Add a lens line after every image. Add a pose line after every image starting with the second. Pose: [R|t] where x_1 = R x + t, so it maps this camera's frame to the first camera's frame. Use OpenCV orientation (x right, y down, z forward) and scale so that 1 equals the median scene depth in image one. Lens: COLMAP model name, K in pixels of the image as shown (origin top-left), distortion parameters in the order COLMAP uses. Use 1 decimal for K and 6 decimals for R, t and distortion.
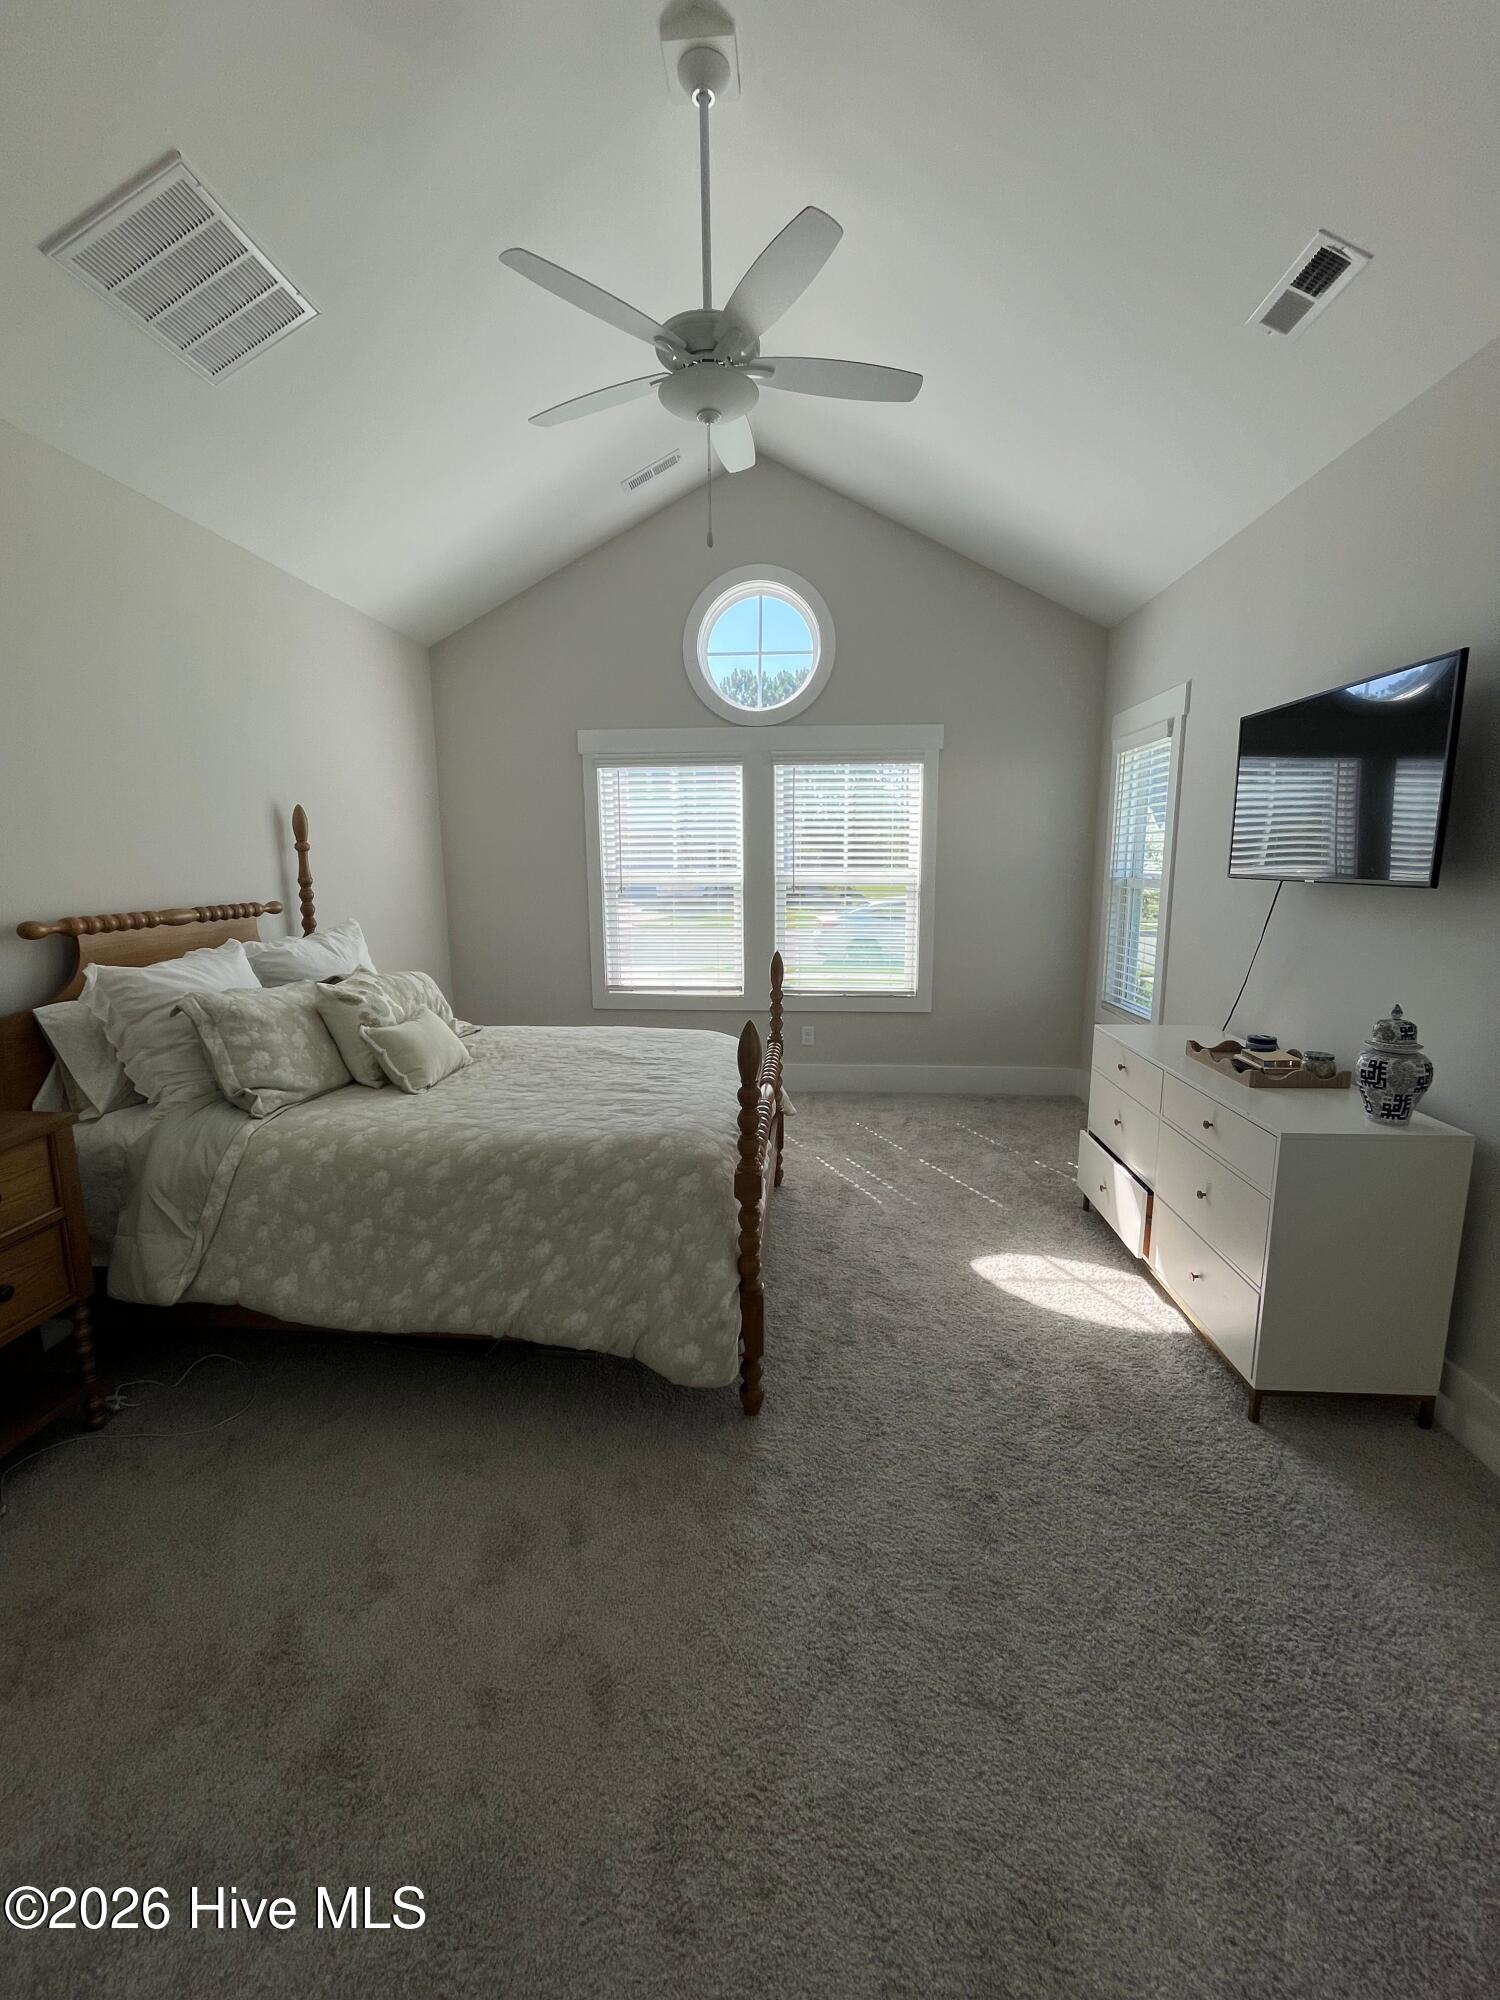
lens RADIAL K [[815.5, 0, 749.1], [0, 815.5, 1004.7], [0, 0, 1]] dist [-0.001255, 0.000376]
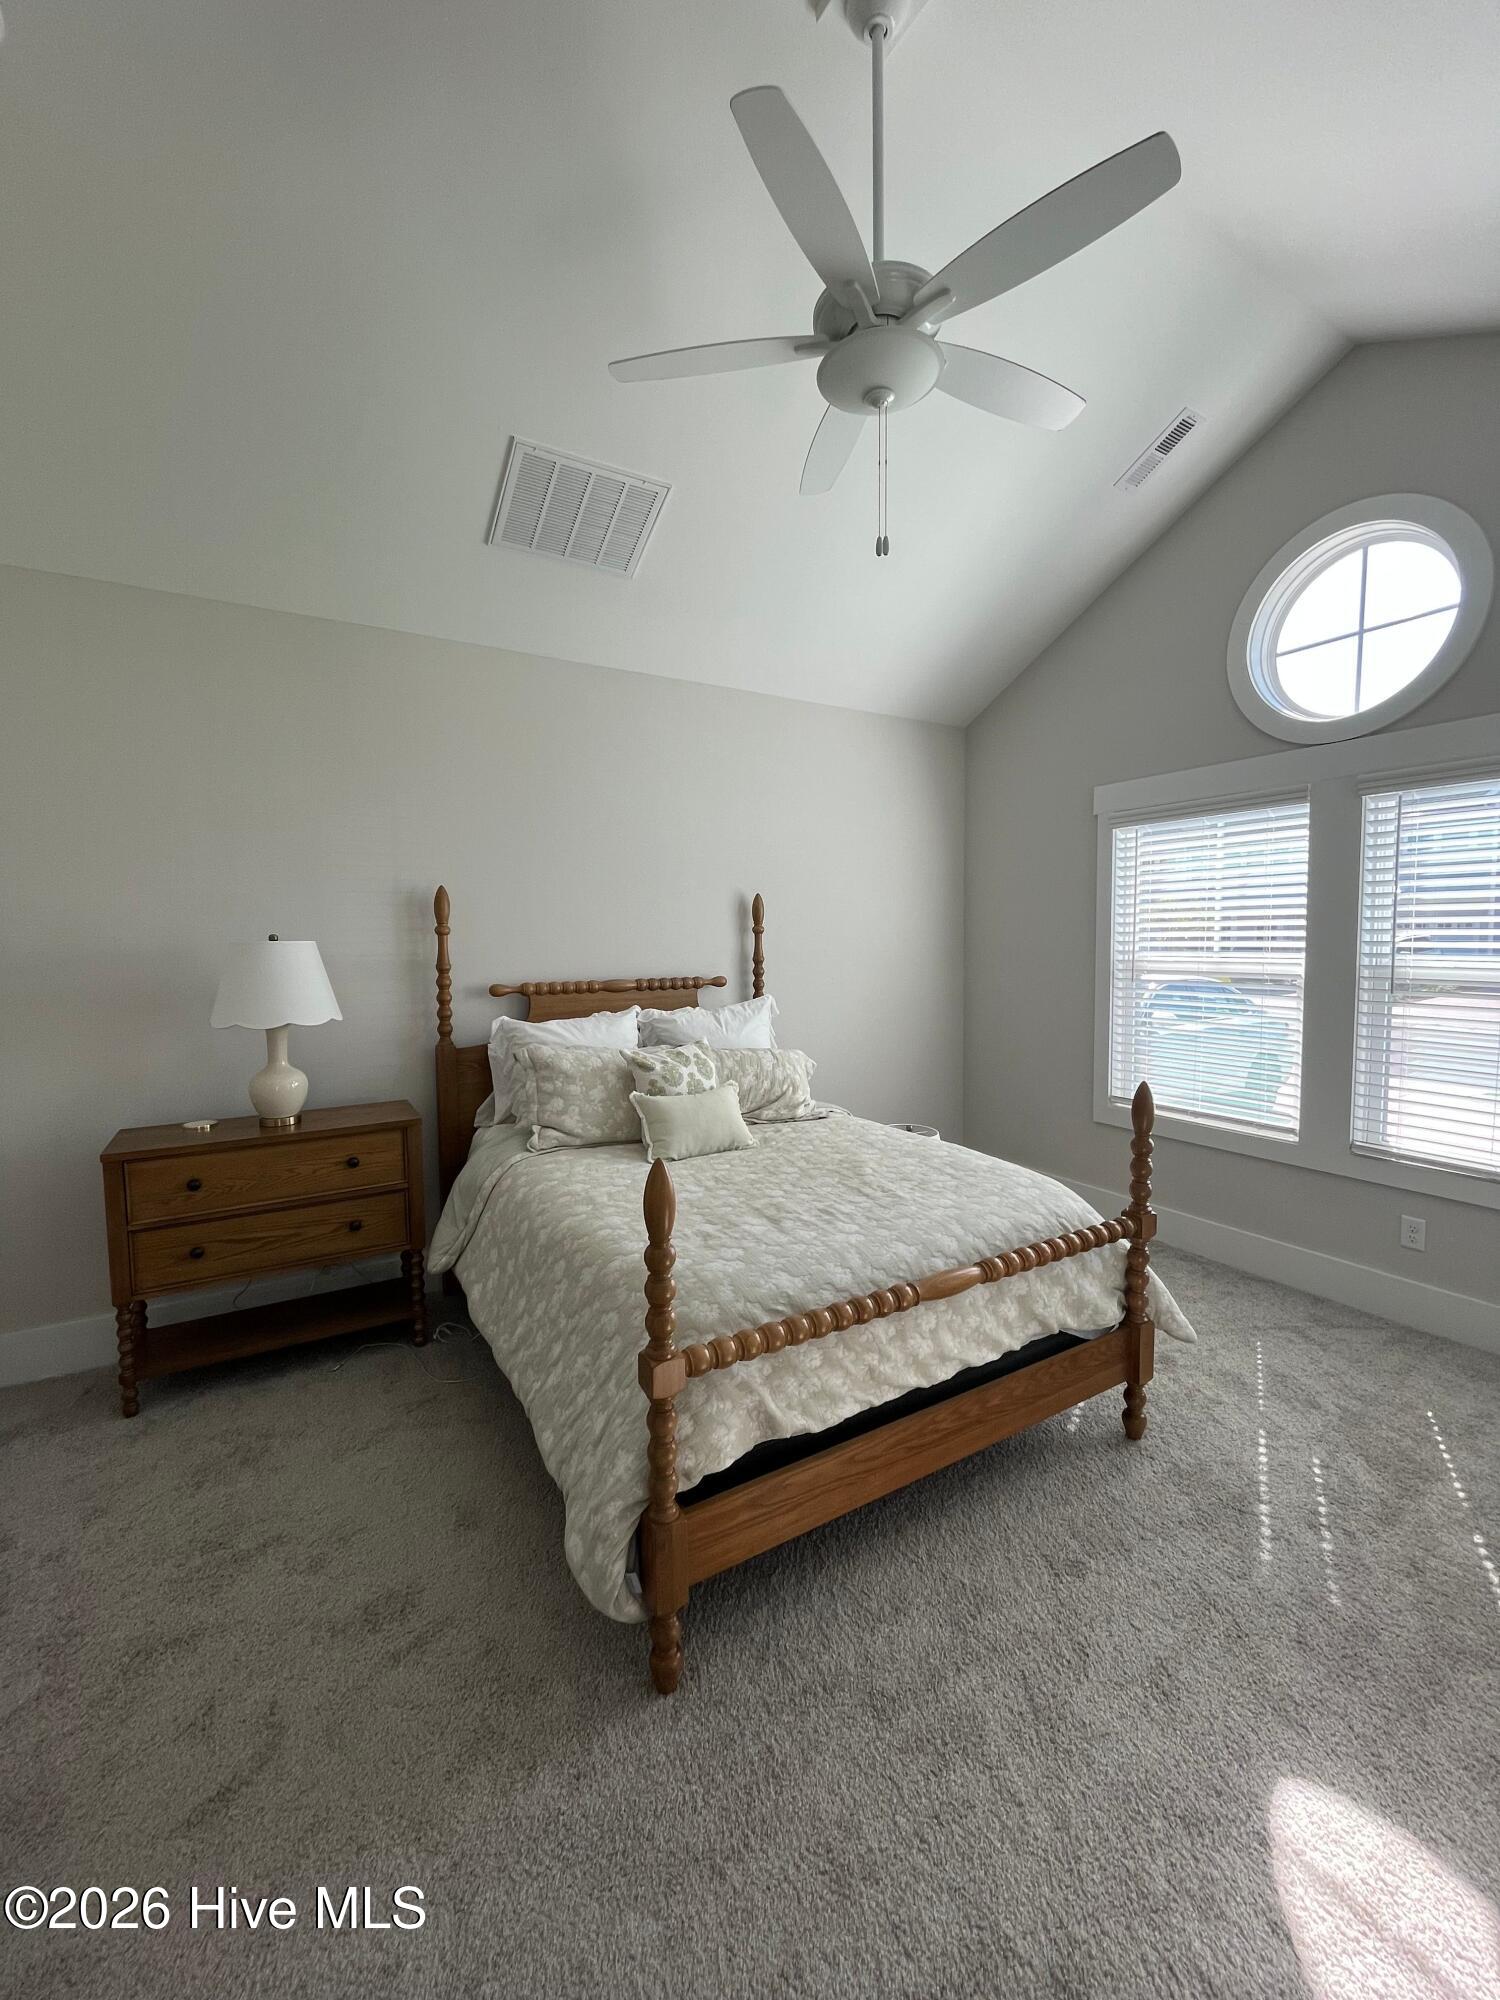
lens RADIAL K [[815.5, 0, 755.3], [0, 815.5, 1001.7], [0, 0, 1]] dist [-0.001255, 0.000376]
pose [[0.576266, 0.065259, -0.814652, 0.490228], [-0.140373, 0.989897, -0.020000, -0.090641], [0.805116, 0.125881, 0.579605, 0.445886]]
